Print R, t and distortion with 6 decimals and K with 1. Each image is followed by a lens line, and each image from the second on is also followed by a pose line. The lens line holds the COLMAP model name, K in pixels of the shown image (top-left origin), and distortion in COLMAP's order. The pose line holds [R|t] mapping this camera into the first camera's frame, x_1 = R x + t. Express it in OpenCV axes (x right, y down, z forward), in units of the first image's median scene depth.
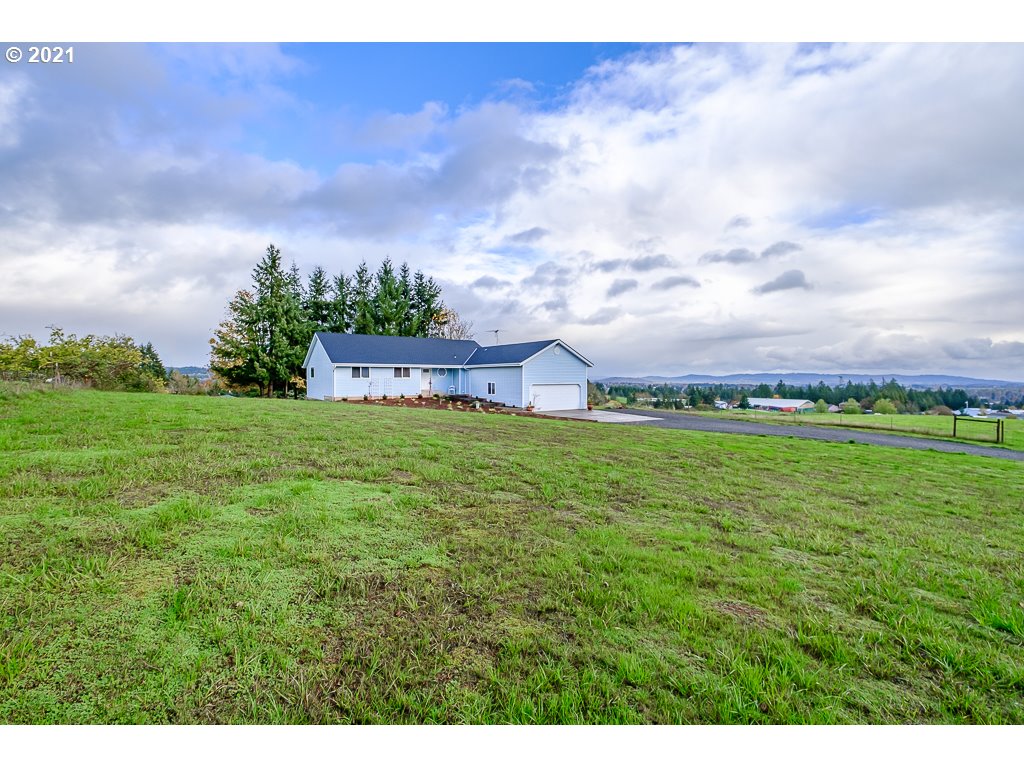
lens RADIAL K [[457.6, 0, 493.2], [0, 457.6, 382.5], [0, 0, 1]] dist [-0.000743, 0.000164]
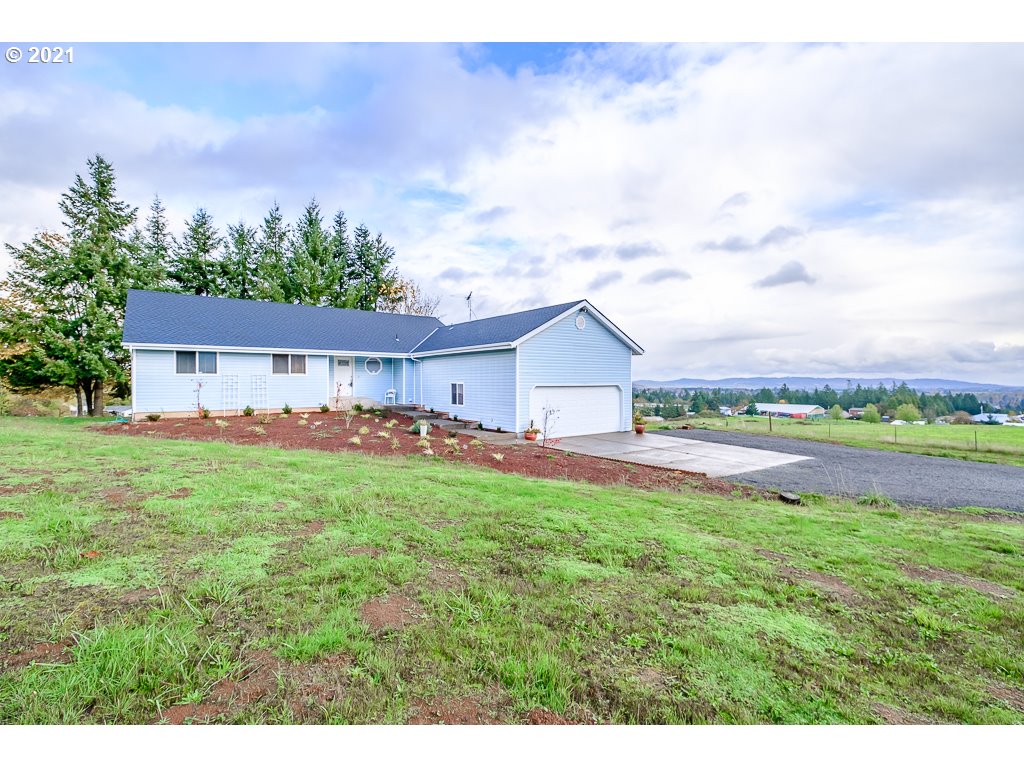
lens RADIAL K [[473.6, 0, 495.4], [0, 473.6, 380.2], [0, 0, 1]] dist [0.001070, 0.000043]
pose [[0.999252, -0.000233, 0.038682, 0.013608], [0.000795, 0.999894, -0.014509, 0.003502], [-0.038675, 0.014528, 0.999146, 0.308276]]
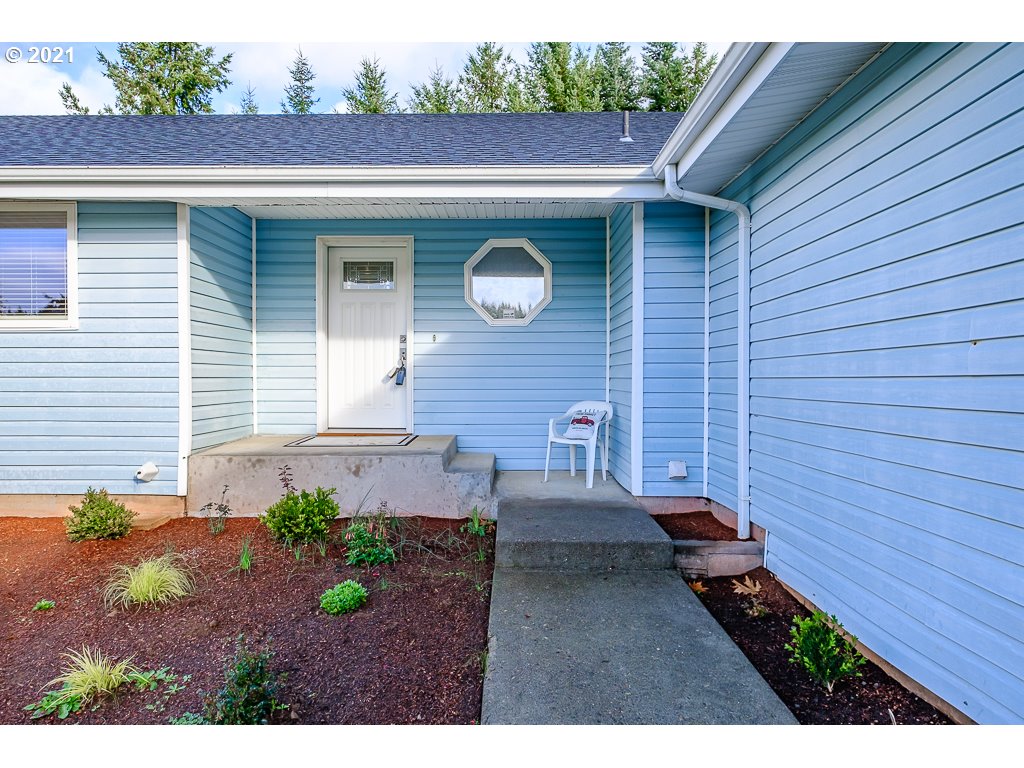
lens RADIAL K [[589.3, 0, 506.5], [0, 589.3, 383.5], [0, 0, 1]] dist [-0.000037, 0.000107]
pose [[0.825772, 0.008975, -0.563932, -0.020559], [-0.009371, 0.999954, 0.002193, 0.002334], [0.563926, 0.003474, 0.825818, 0.671428]]
